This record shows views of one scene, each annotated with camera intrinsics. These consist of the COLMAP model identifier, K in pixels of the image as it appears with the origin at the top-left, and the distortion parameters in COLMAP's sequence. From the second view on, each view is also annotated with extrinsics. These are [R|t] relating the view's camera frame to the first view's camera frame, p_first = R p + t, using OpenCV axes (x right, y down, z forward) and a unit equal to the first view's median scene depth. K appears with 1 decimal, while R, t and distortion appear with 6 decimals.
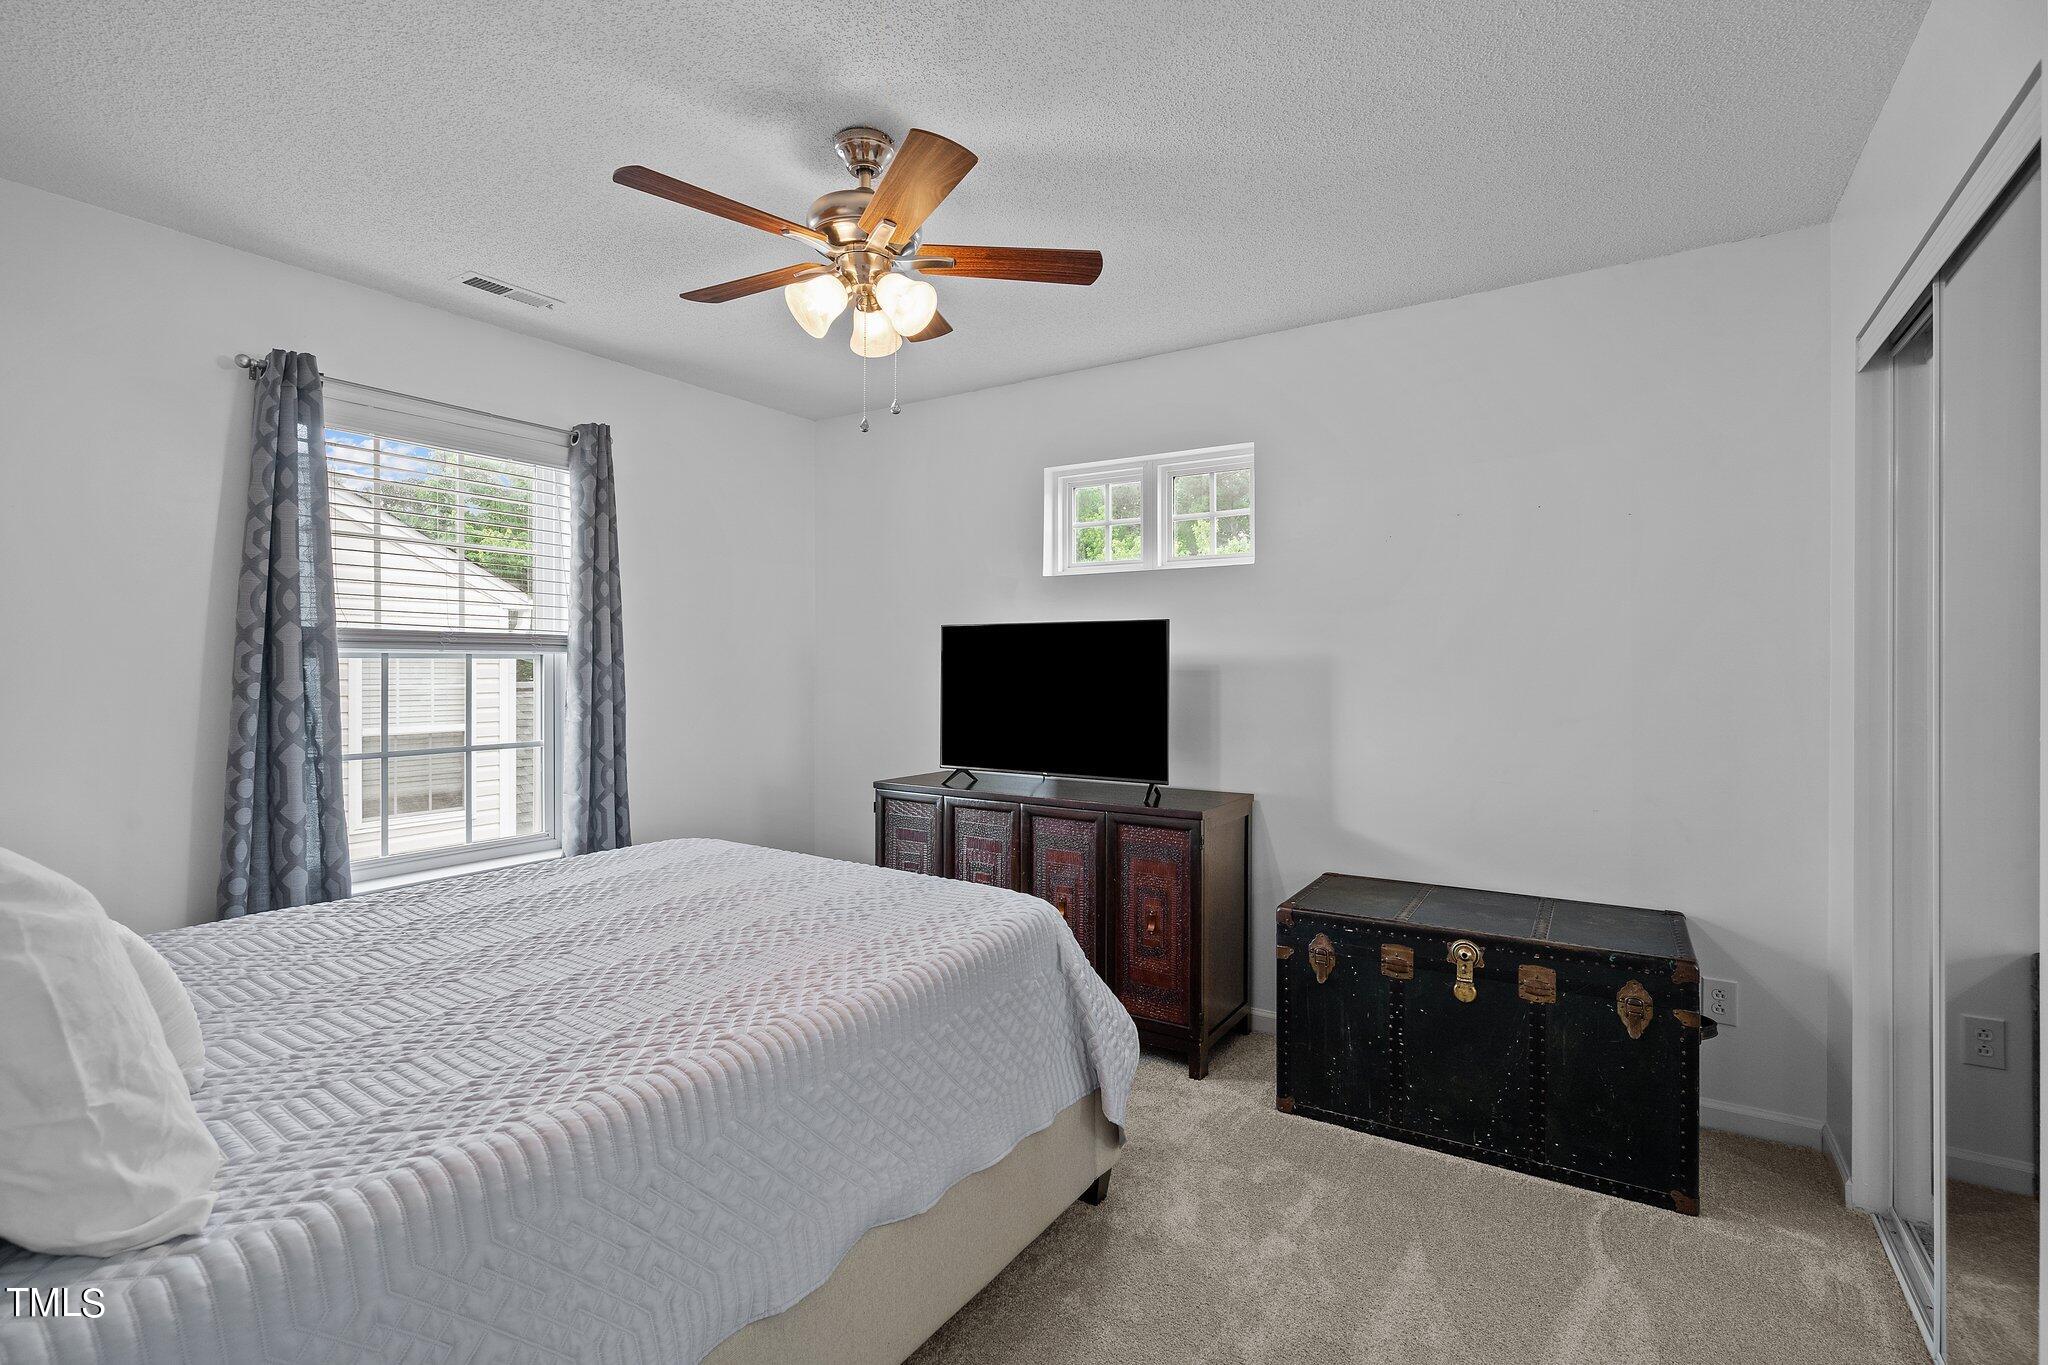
lens RADIAL K [[931.1, 0, 1028.4], [0, 931.1, 671.3], [0, 0, 1]] dist [-0.012575, 0.007426]
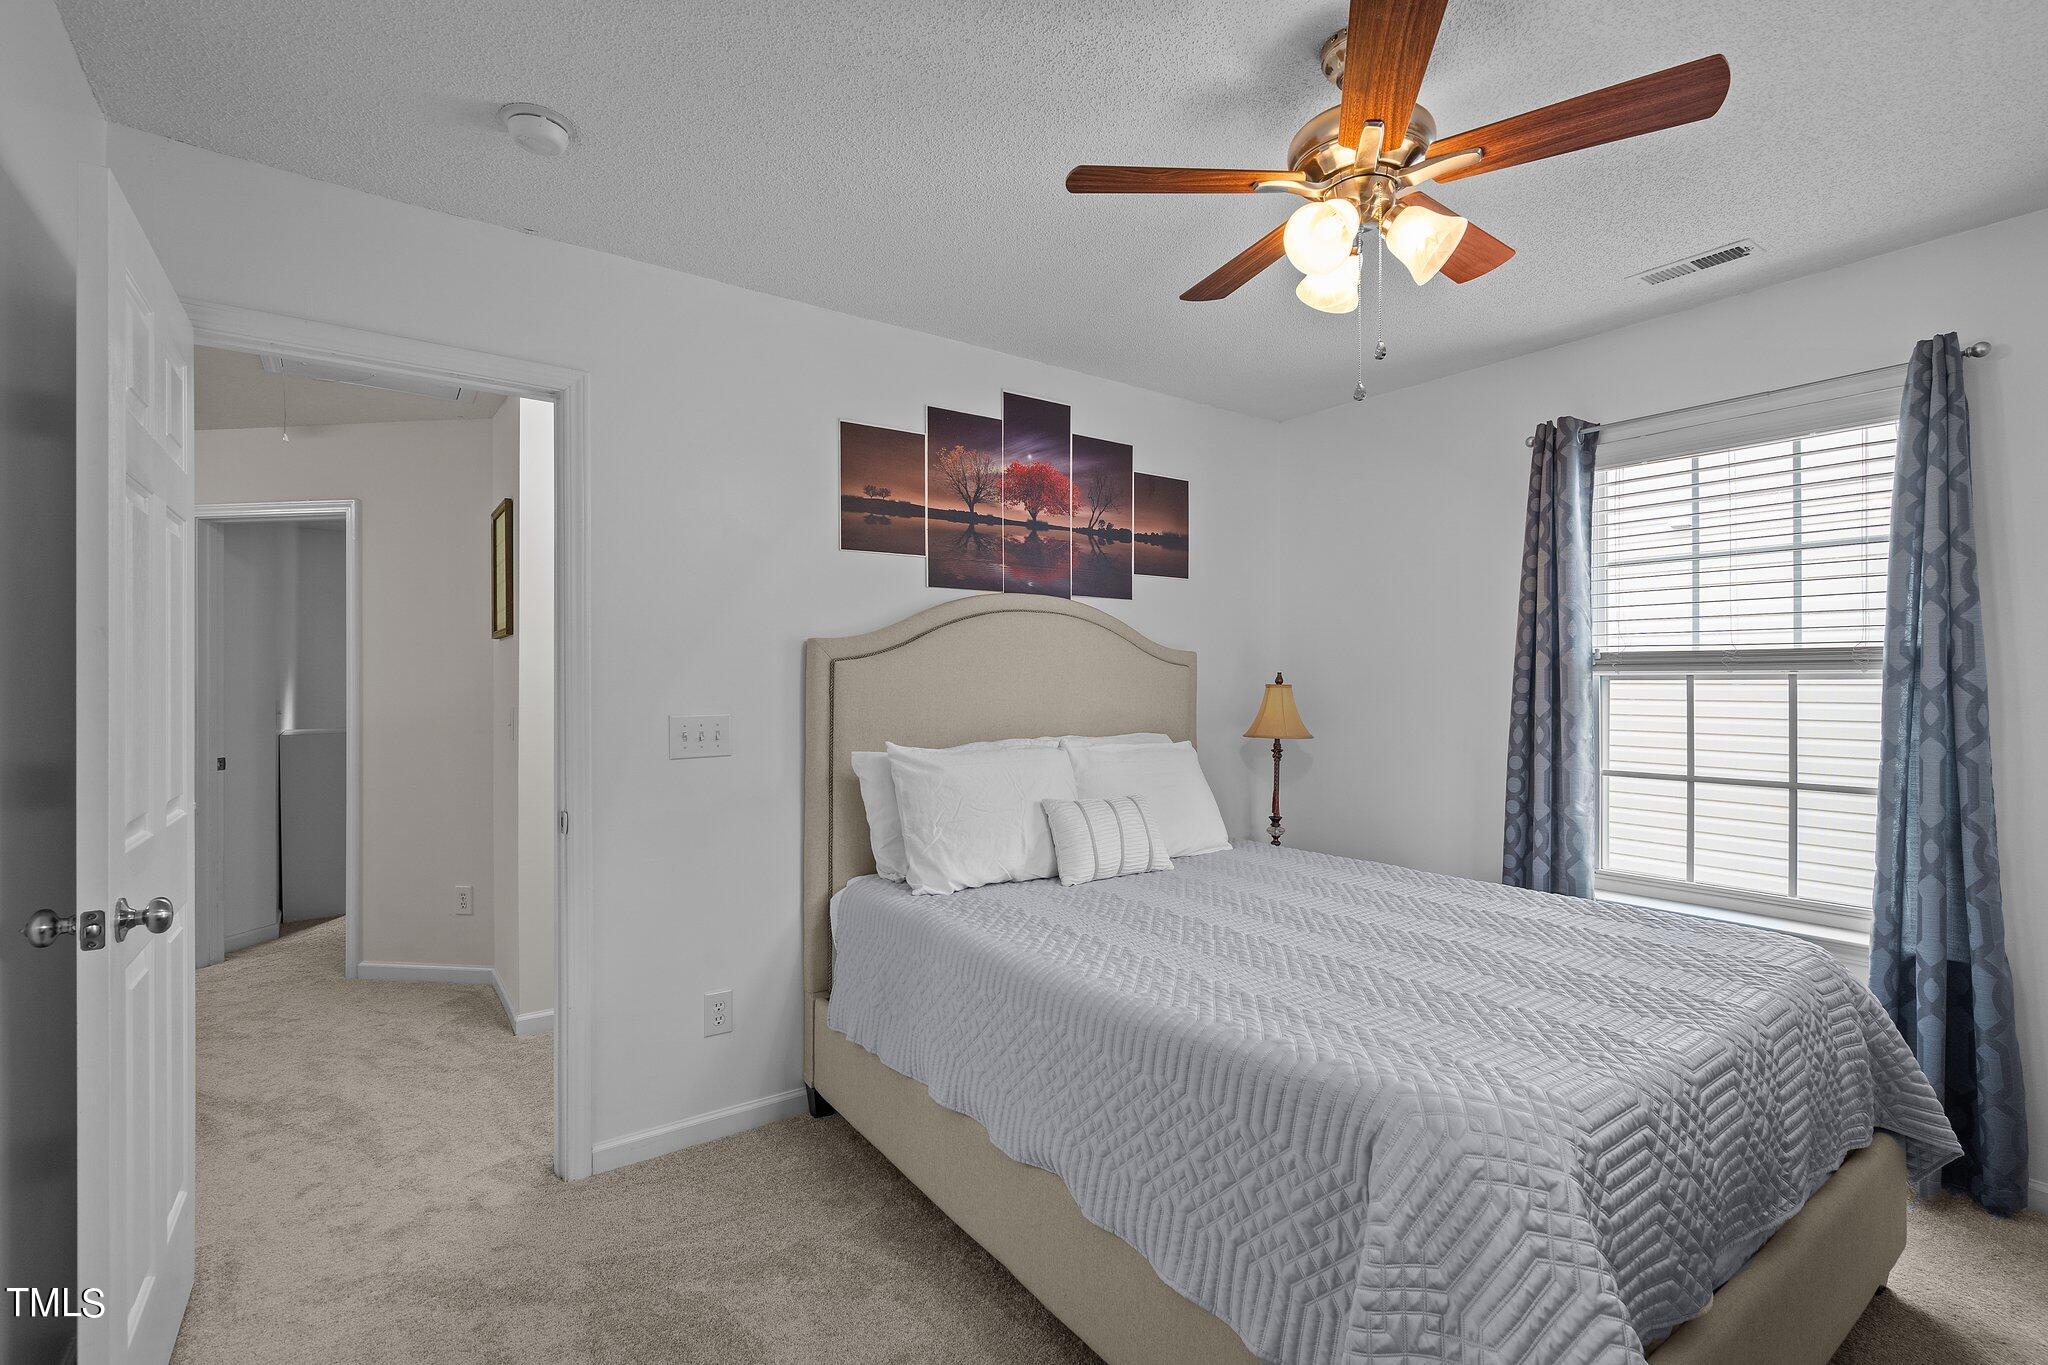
lens RADIAL K [[931.1, 0, 1028.4], [0, 931.1, 671.3], [0, 0, 1]] dist [-0.012575, 0.007426]
pose [[-0.371360, -0.013429, -0.928392, 0.487536], [-0.011030, 0.999889, -0.010051, -0.006109], [0.928423, 0.006508, -0.371467, 0.733091]]
